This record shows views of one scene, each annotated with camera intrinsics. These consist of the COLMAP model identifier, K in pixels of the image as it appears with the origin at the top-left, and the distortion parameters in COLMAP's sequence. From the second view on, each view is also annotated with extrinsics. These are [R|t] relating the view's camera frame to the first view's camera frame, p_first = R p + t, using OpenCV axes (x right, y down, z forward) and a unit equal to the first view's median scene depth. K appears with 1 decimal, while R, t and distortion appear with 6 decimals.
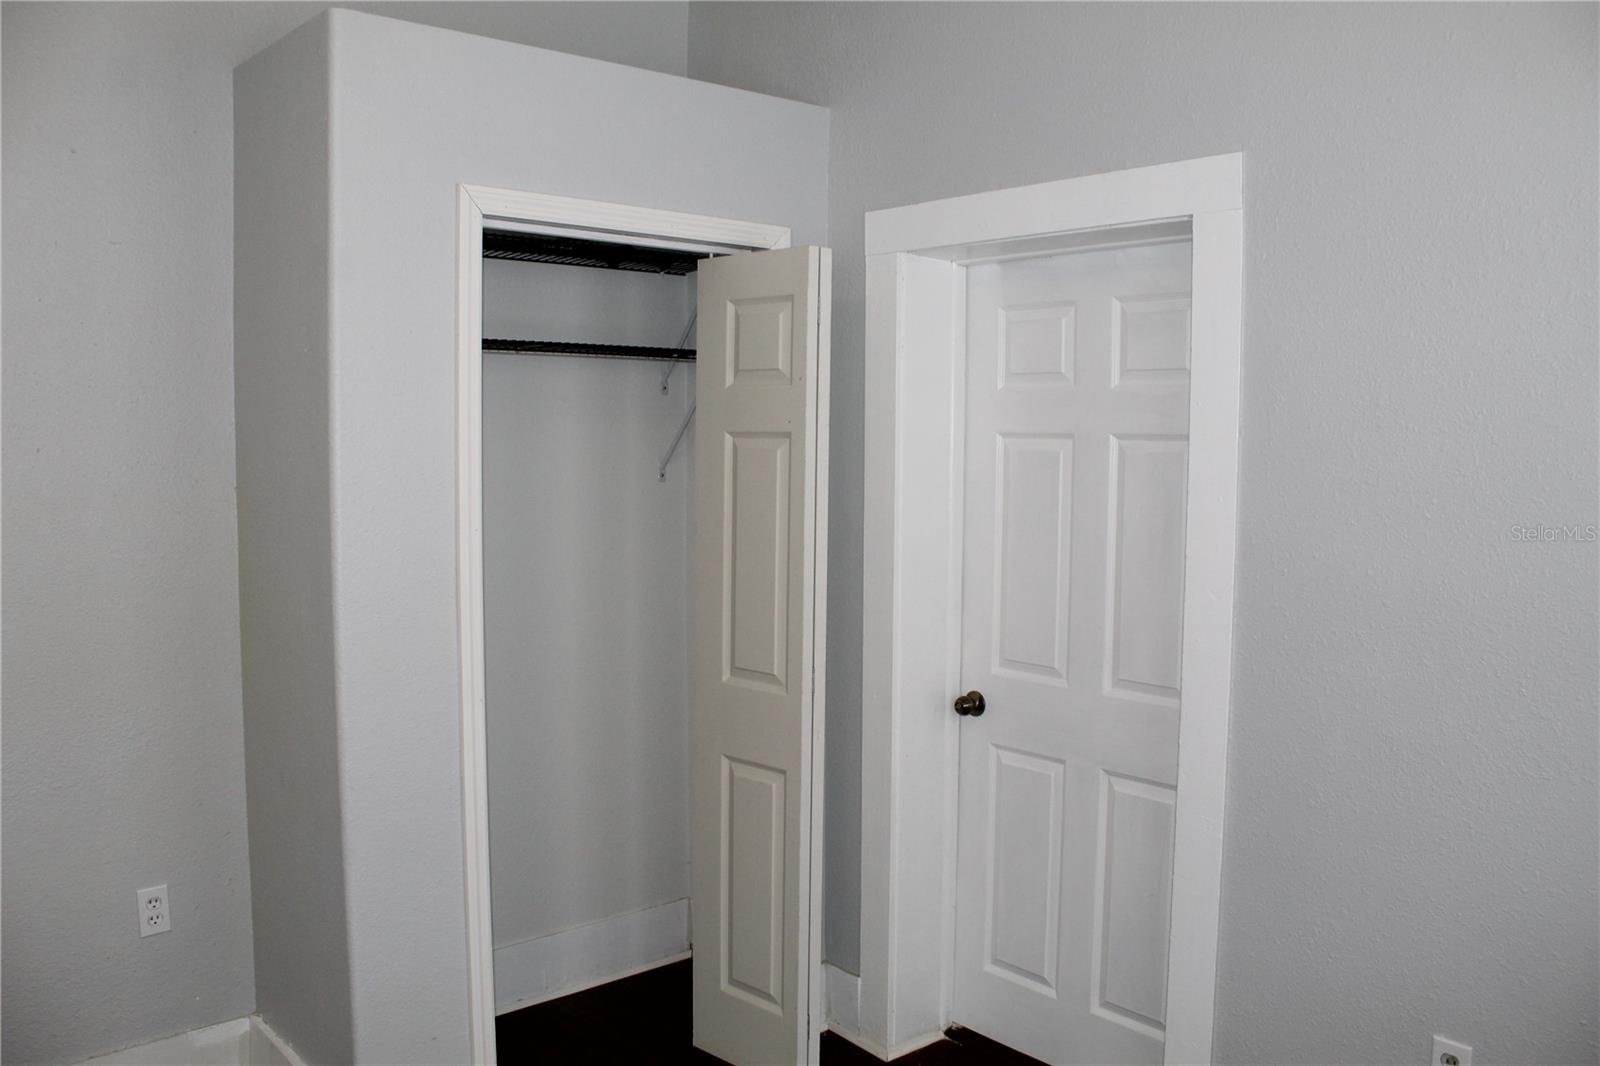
lens RADIAL K [[1342.0, 0, 801.8], [0, 1342.0, 530.5], [0, 0, 1]] dist [-0.155718, 0.143803]
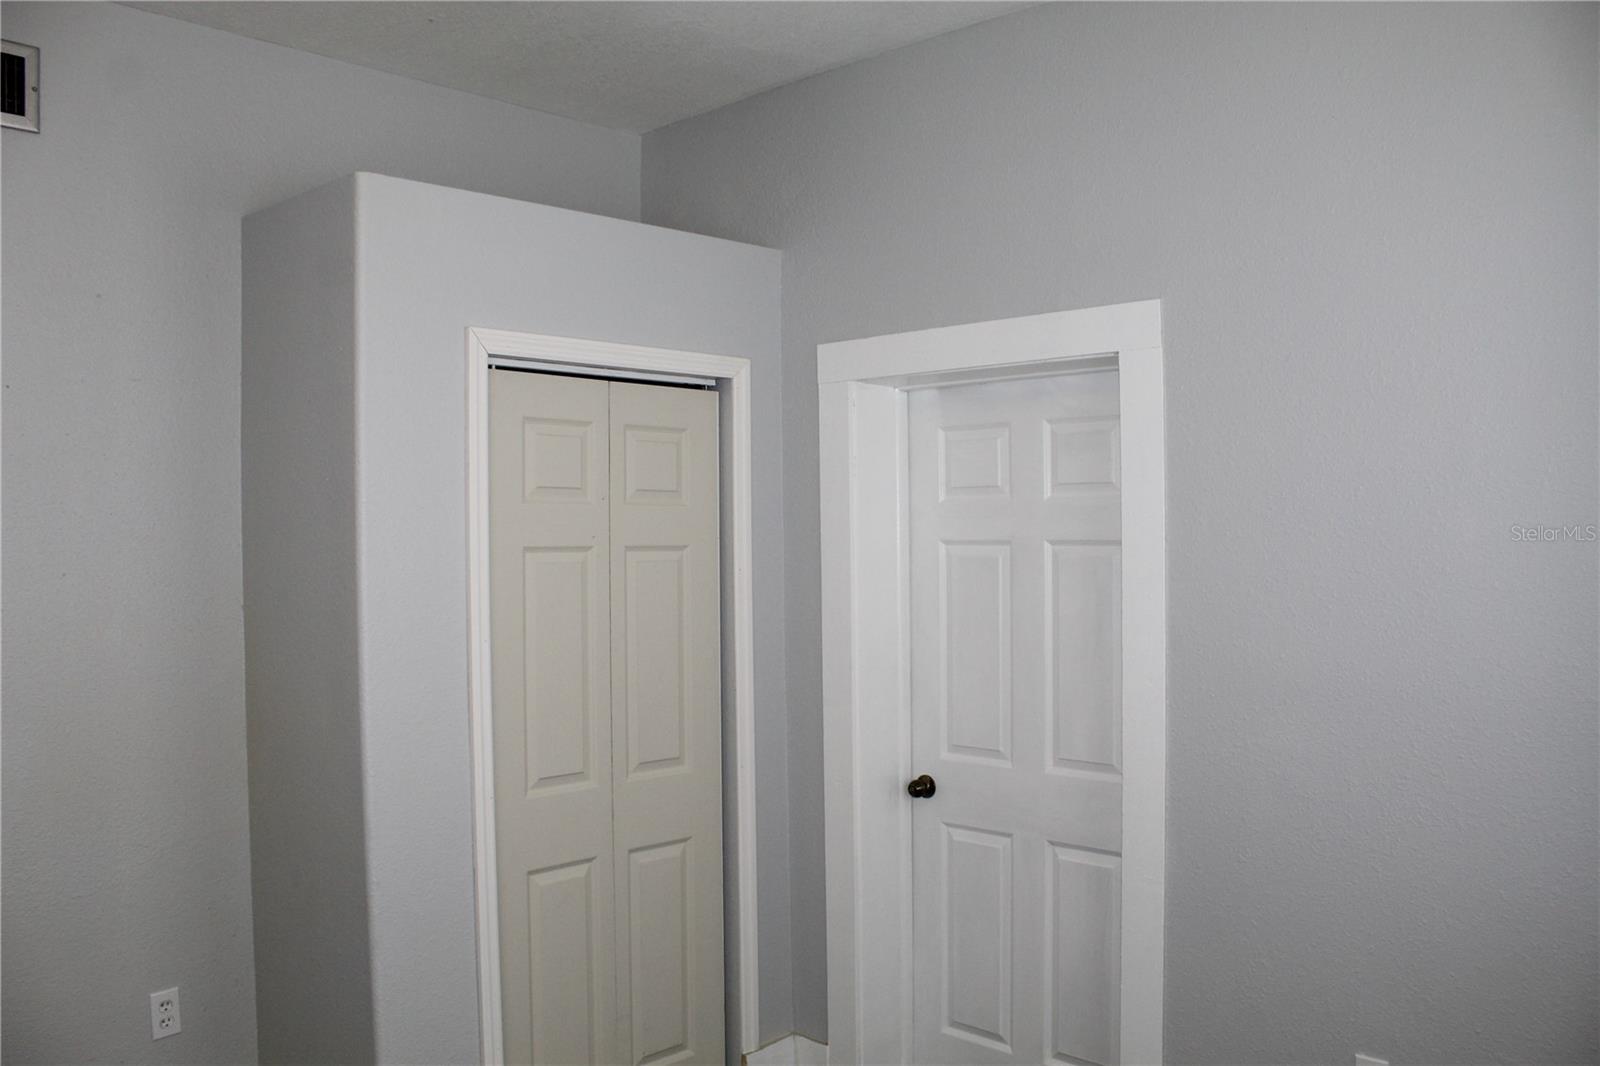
lens RADIAL K [[1342.0, 0, 804.7], [0, 1342.0, 535.4], [0, 0, 1]] dist [-0.155718, 0.143803]
pose [[0.995077, -0.020012, 0.097068, -0.081050], [0.026565, 0.997420, -0.066690, -0.006817], [-0.095483, 0.068940, 0.993041, -0.105699]]
